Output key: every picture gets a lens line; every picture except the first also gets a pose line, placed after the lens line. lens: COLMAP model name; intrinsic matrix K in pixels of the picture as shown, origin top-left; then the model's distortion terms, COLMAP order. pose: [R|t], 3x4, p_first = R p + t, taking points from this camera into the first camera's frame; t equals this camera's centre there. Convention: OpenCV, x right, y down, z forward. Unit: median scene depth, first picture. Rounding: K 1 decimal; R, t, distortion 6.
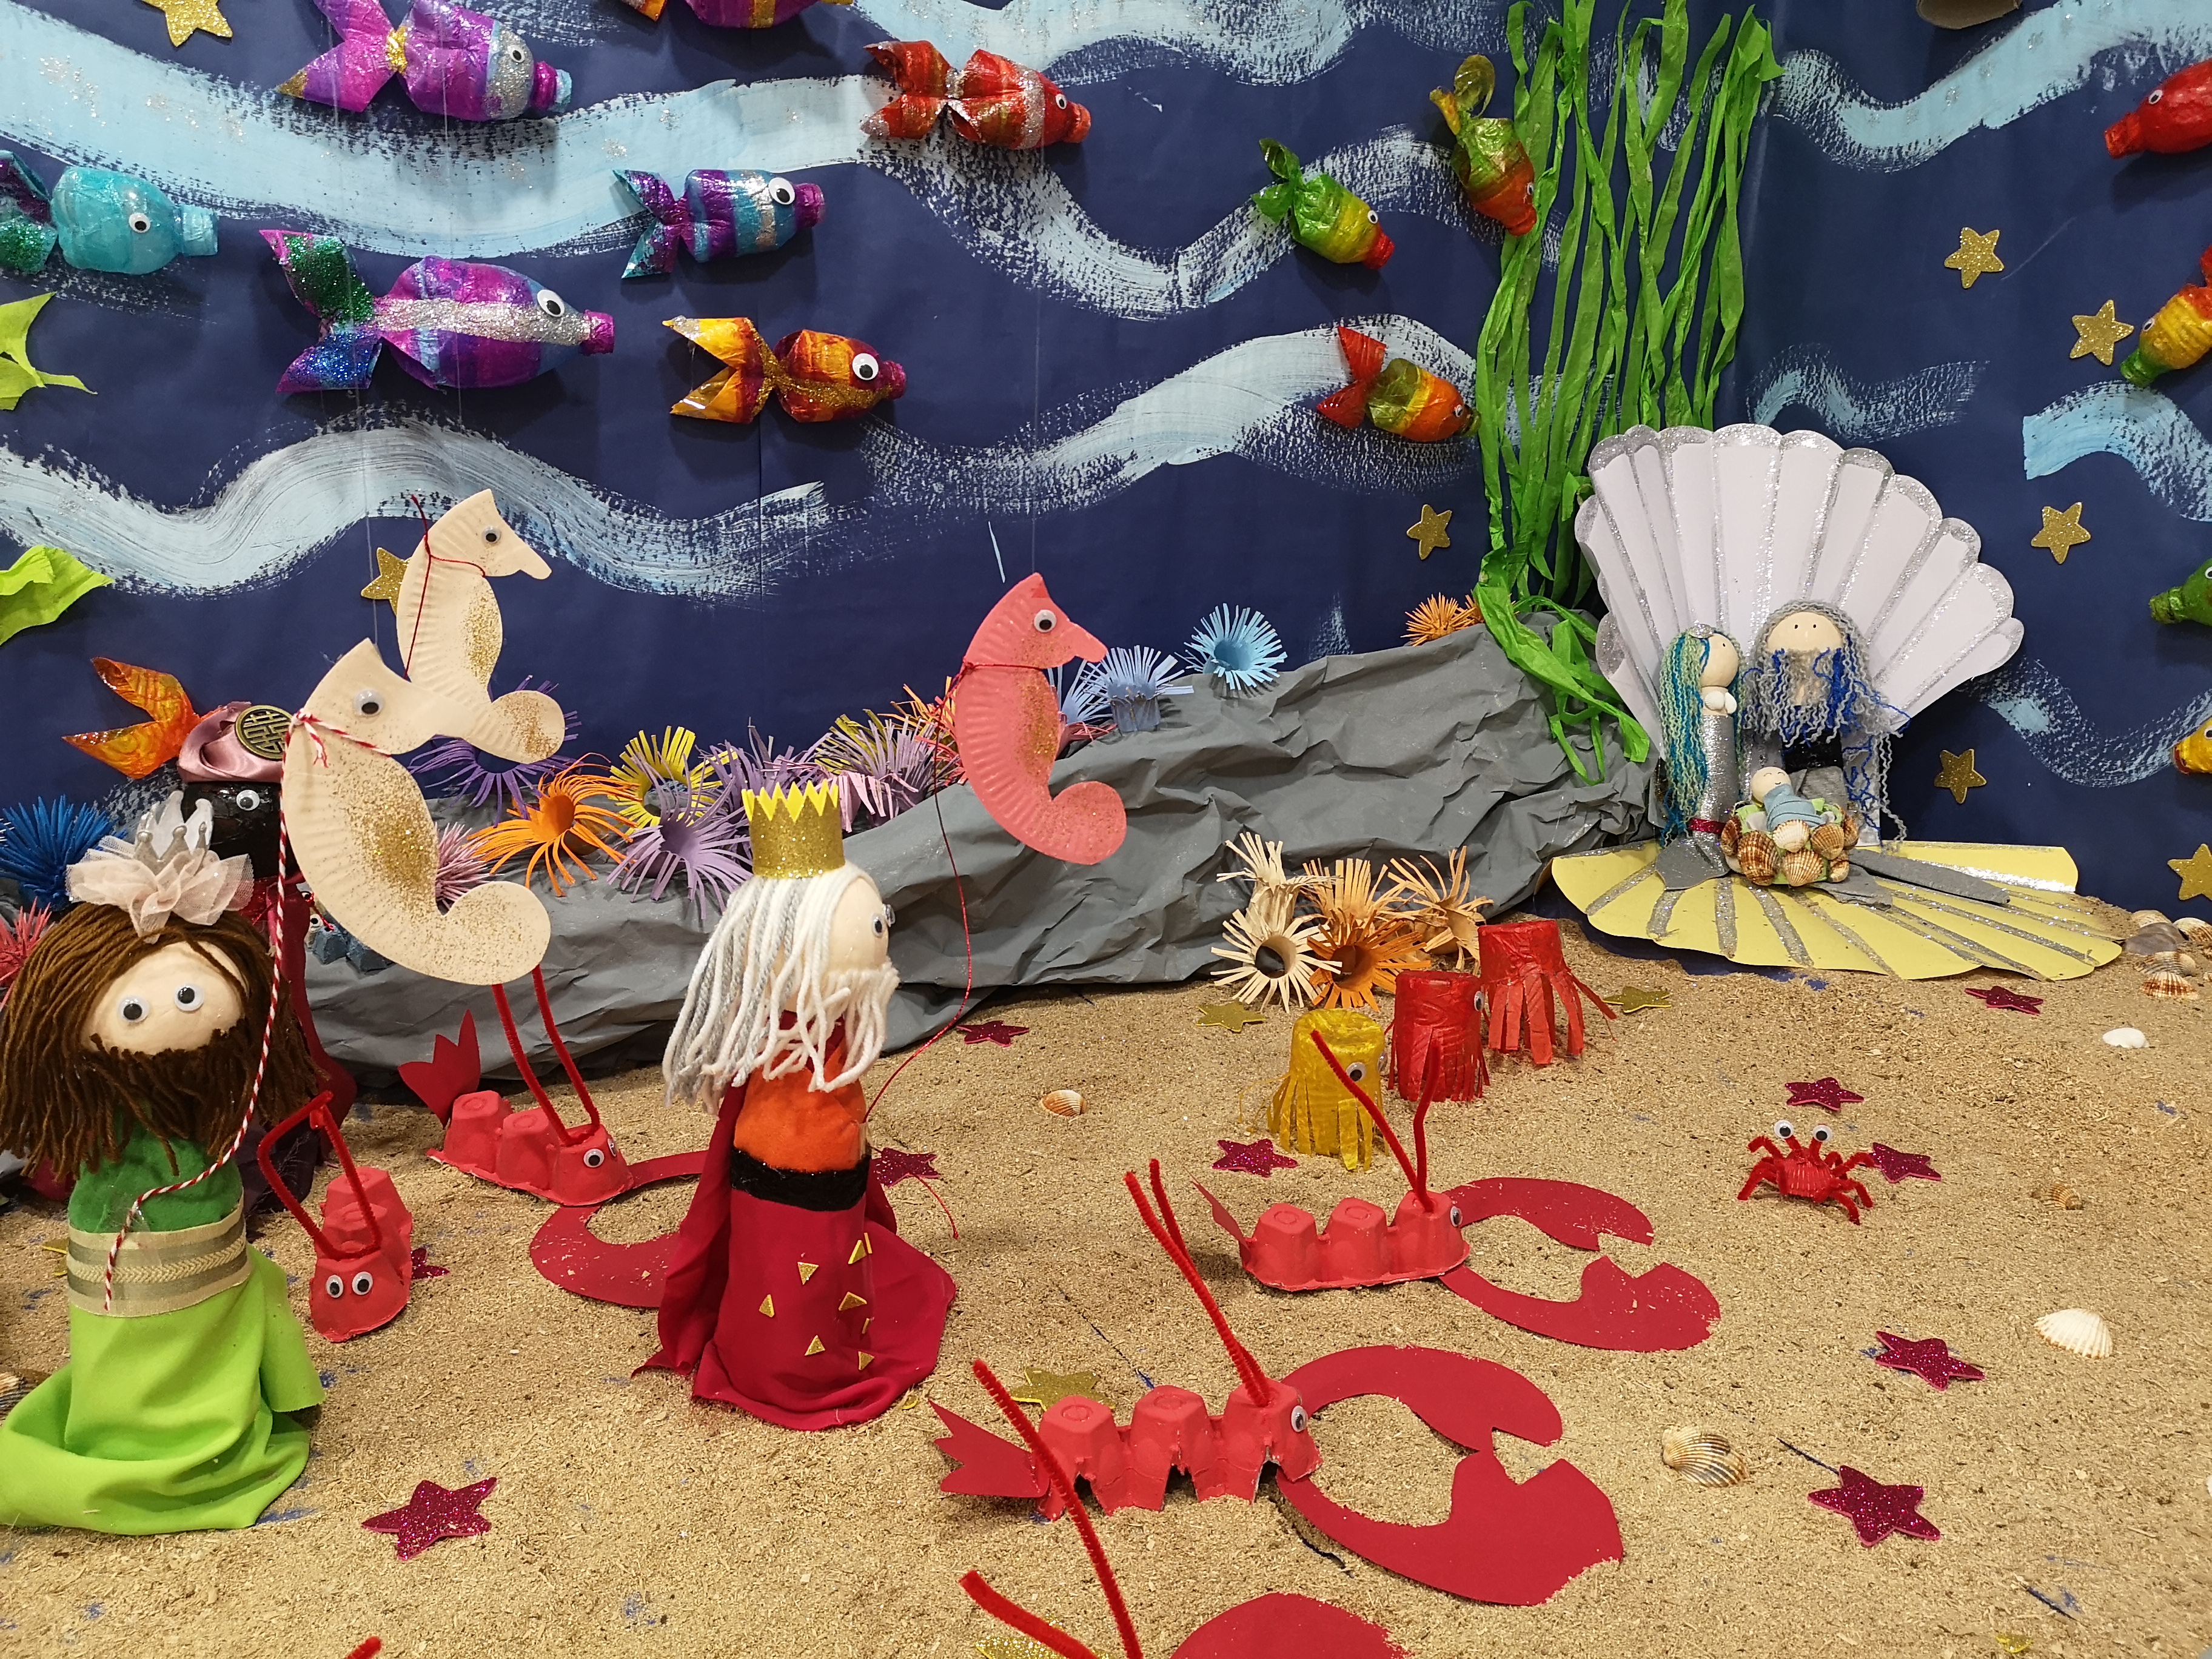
lens RADIAL K [[1737.5, 0, 1104.7], [0, 1737.5, 838.0], [0, 0, 1]] dist [0.060035, -0.045619]
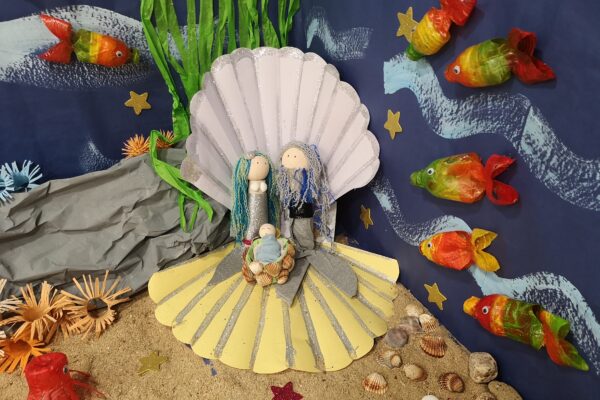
lens RADIAL K [[467.9, 0, 301.8], [0, 467.9, 201.9], [0, 0, 1]] dist [0.056278, -0.041414]
pose [[0.997173, 0.015982, -0.073416, 0.536674], [0.003983, 0.964496, 0.264066, -0.258799], [0.075029, -0.263612, 0.961707, 0.500208]]
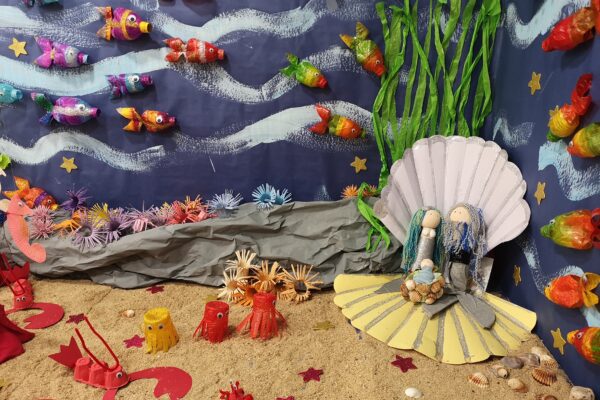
lens RADIAL K [[467.9, 0, 296.2], [0, 467.9, 200.6], [0, 0, 1]] dist [0.056278, -0.041414]
pose [[0.826526, 0.135773, -0.546280, 0.703455], [-0.127299, 0.990418, 0.053554, -0.173050], [0.548316, 0.025277, 0.835889, 0.256203]]
